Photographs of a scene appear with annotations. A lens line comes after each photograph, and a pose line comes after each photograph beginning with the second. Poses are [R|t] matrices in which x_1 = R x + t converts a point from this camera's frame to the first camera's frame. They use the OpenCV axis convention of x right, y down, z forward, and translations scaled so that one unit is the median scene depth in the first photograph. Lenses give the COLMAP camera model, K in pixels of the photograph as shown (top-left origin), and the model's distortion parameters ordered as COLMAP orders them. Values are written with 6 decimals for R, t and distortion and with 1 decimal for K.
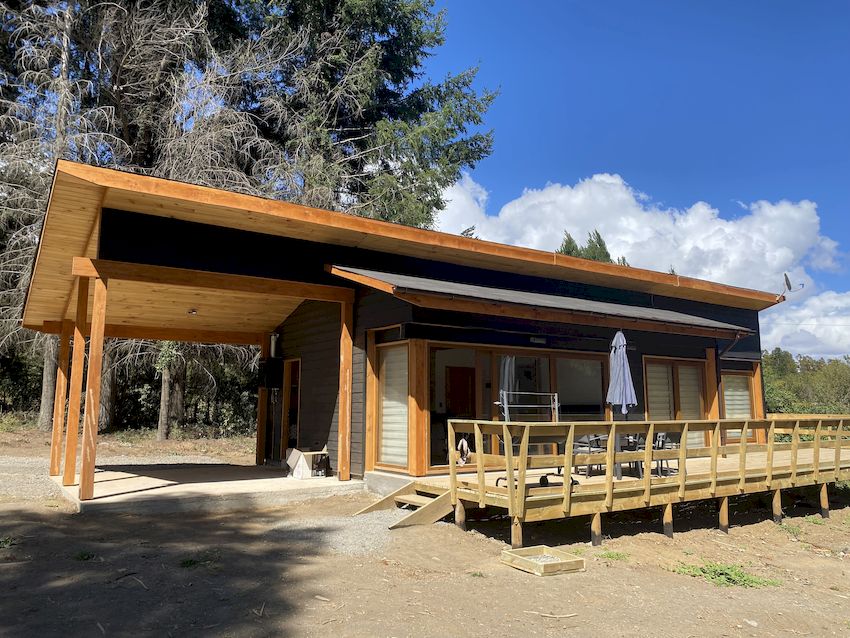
lens RADIAL K [[648.7, 0, 427.4], [0, 648.7, 314.7], [0, 0, 1]] dist [-0.039826, 0.036733]
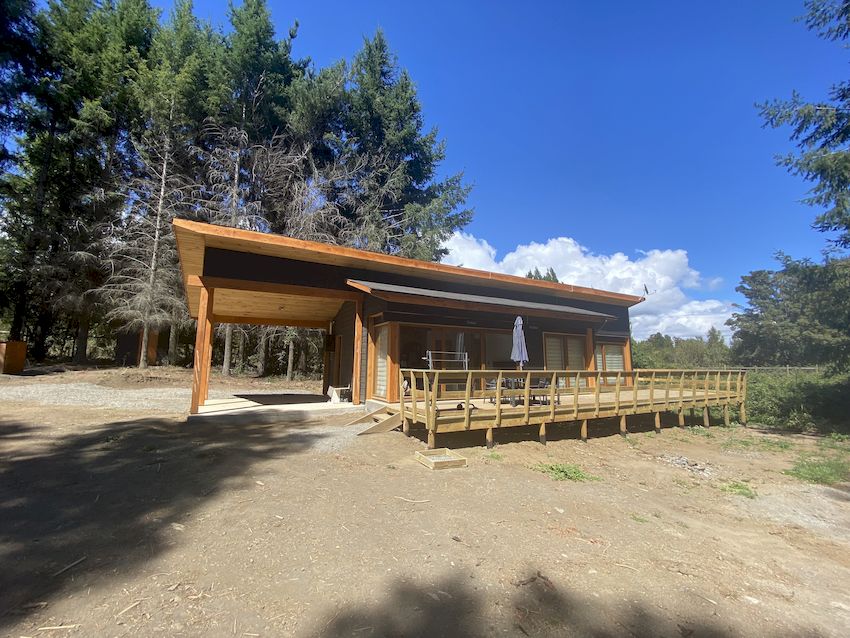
lens RADIAL K [[341.5, 0, 427.2], [0, 341.5, 320.6], [0, 0, 1]] dist [-0.018786, -0.004772]
pose [[0.993724, -0.008993, -0.111500, 0.153485], [0.010288, 0.999886, 0.011049, 0.024270], [0.111388, -0.012126, 0.993703, 0.116478]]
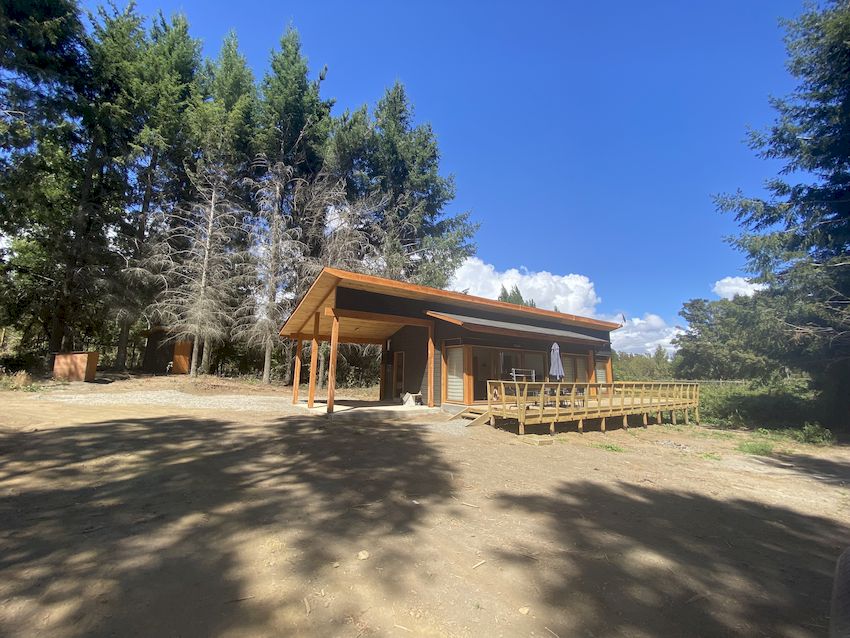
lens RADIAL K [[341.5, 0, 417.4], [0, 341.5, 320.5], [0, 0, 1]] dist [-0.018786, -0.004772]
pose [[0.999830, 0.016714, -0.007821, -0.163034], [-0.016836, 0.999733, -0.015822, -0.022845], [0.007554, 0.015951, 0.999844, -0.172918]]
